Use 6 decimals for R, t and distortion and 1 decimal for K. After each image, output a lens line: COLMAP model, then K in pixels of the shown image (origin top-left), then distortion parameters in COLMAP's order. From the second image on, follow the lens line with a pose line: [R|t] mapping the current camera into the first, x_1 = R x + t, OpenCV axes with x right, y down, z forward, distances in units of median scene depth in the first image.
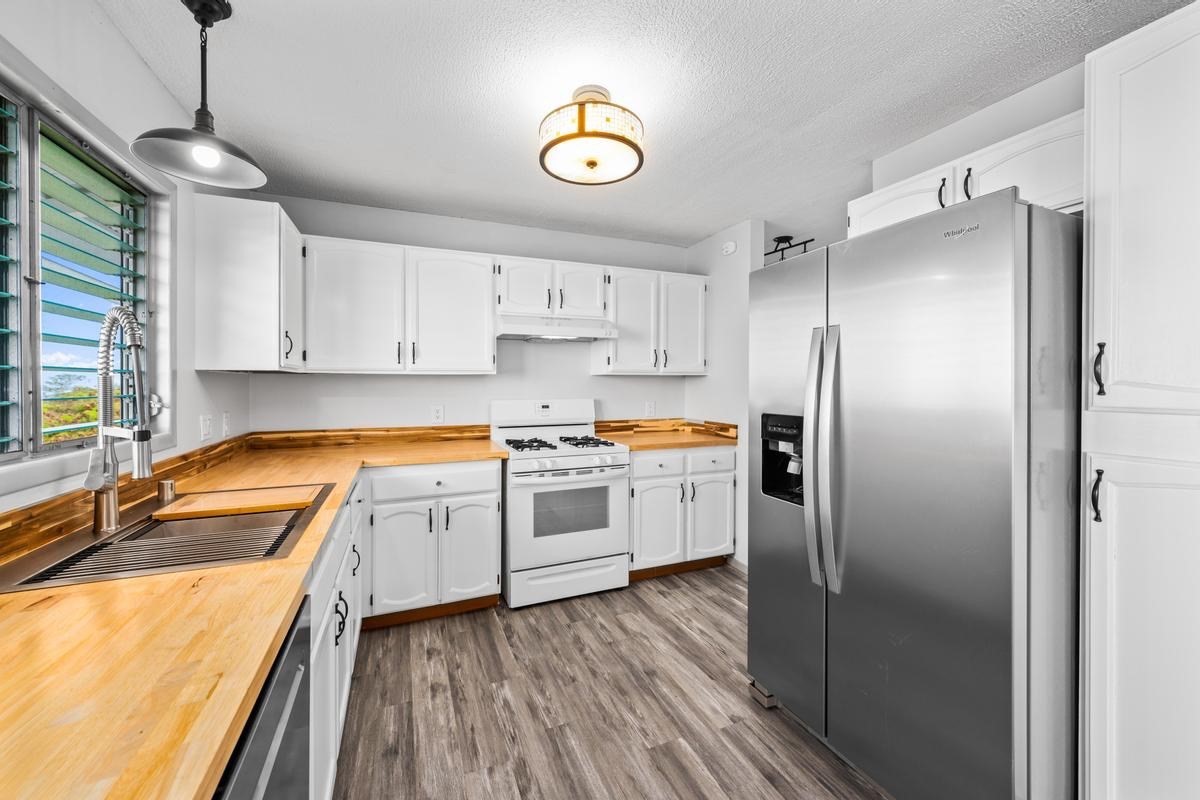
lens RADIAL K [[452.1, 0, 596.3], [0, 452.1, 381.7], [0, 0, 1]] dist [-0.000904, -0.000312]
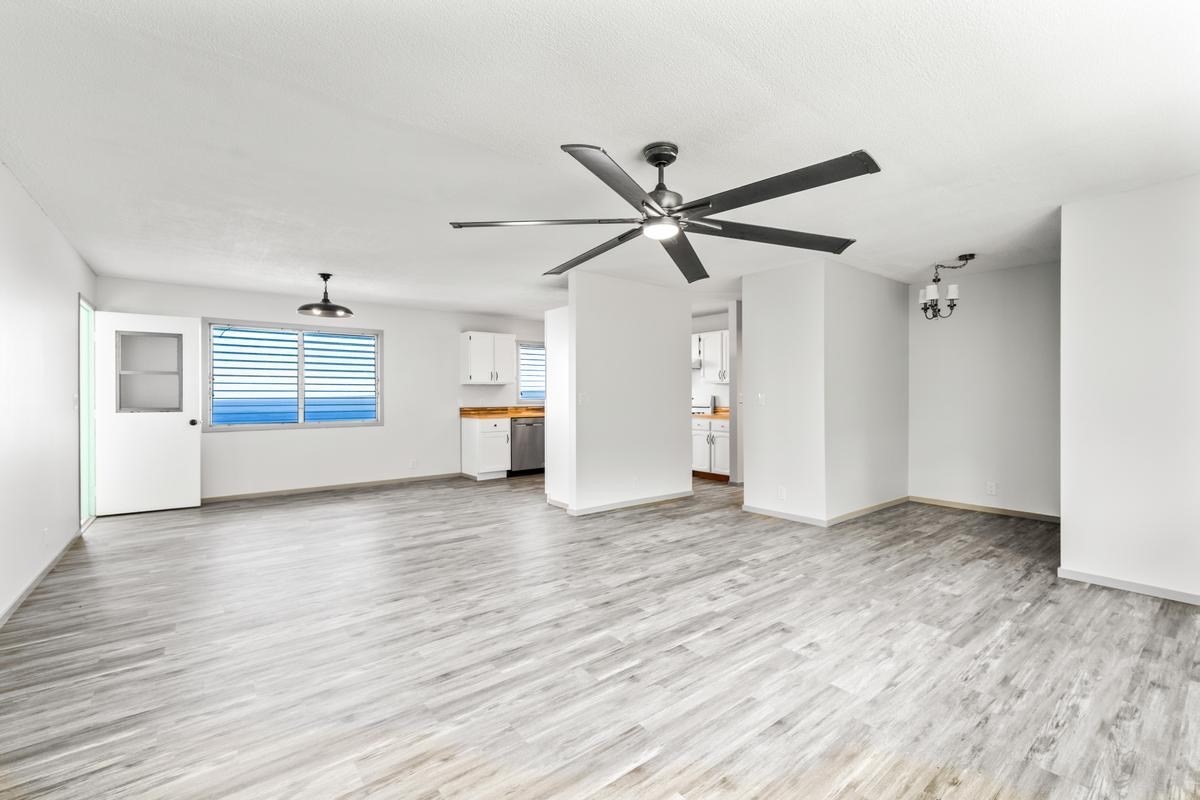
lens RADIAL K [[508.8, 0, 603.3], [0, 508.8, 398.2], [0, 0, 1]] dist [0.003046, 0.000734]
pose [[0.265305, -0.001155, -0.964164, 2.608380], [0.002820, 0.999996, -0.000422, 0.059880], [0.964160, -0.002607, 0.265307, -0.098837]]
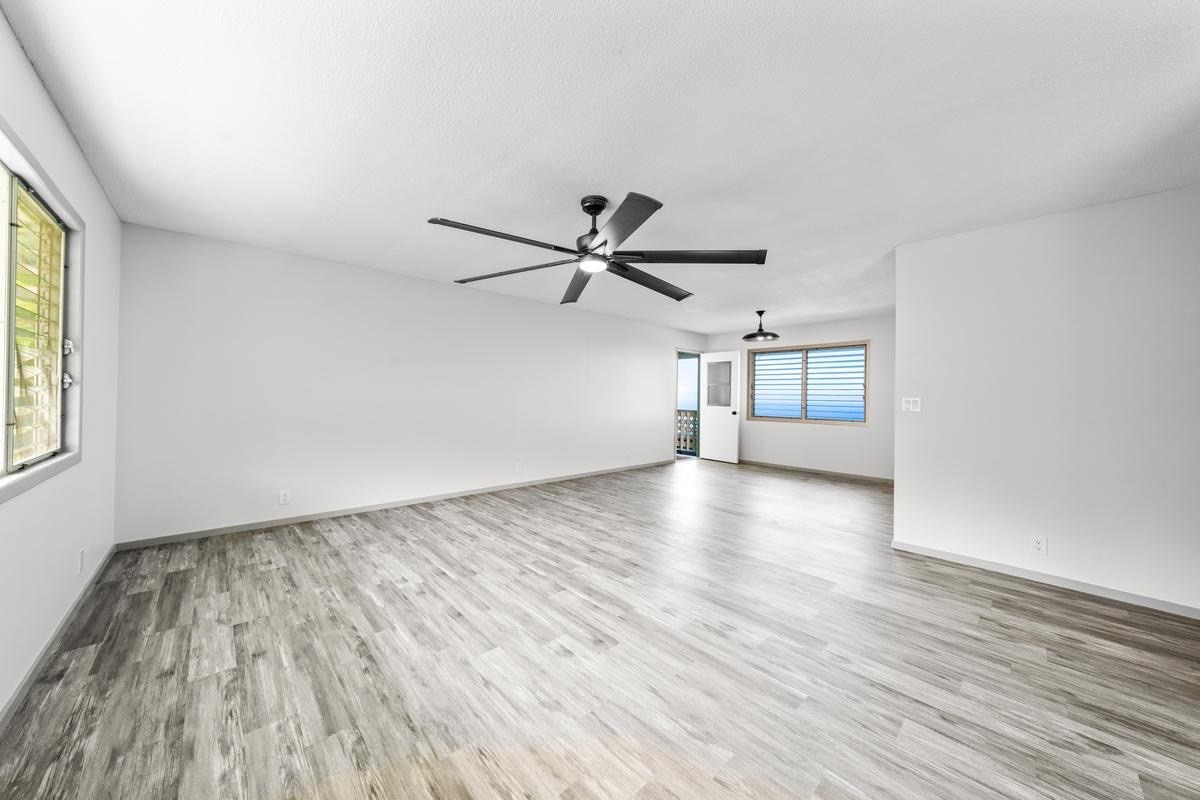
lens RADIAL K [[416.3, 0, 595.1], [0, 416.3, 396.2], [0, 0, 1]] dist [-0.000068, -0.000146]
pose [[-0.941542, -0.019345, -0.336340, 2.047946], [-0.020730, 0.999785, 0.000525, 0.055210], [0.336258, 0.007466, -0.941740, 1.167940]]
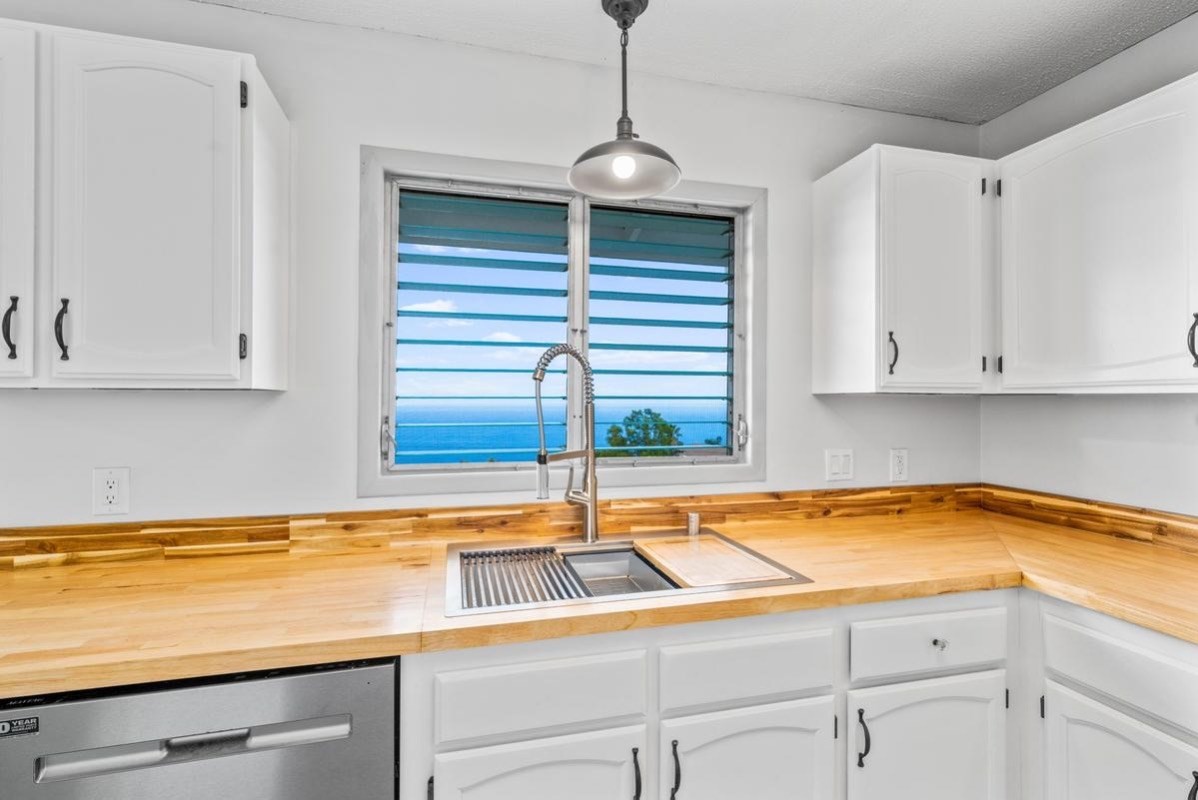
lens RADIAL K [[545.5, 0, 590.3], [0, 545.5, 394.8], [0, 0, 1]] dist [0.002537, -0.000369]
pose [[-0.153702, -0.008922, -0.988077, 0.119892], [-0.000186, 0.999959, -0.009000, -0.010732], [0.988117, -0.001200, -0.153697, 0.526449]]
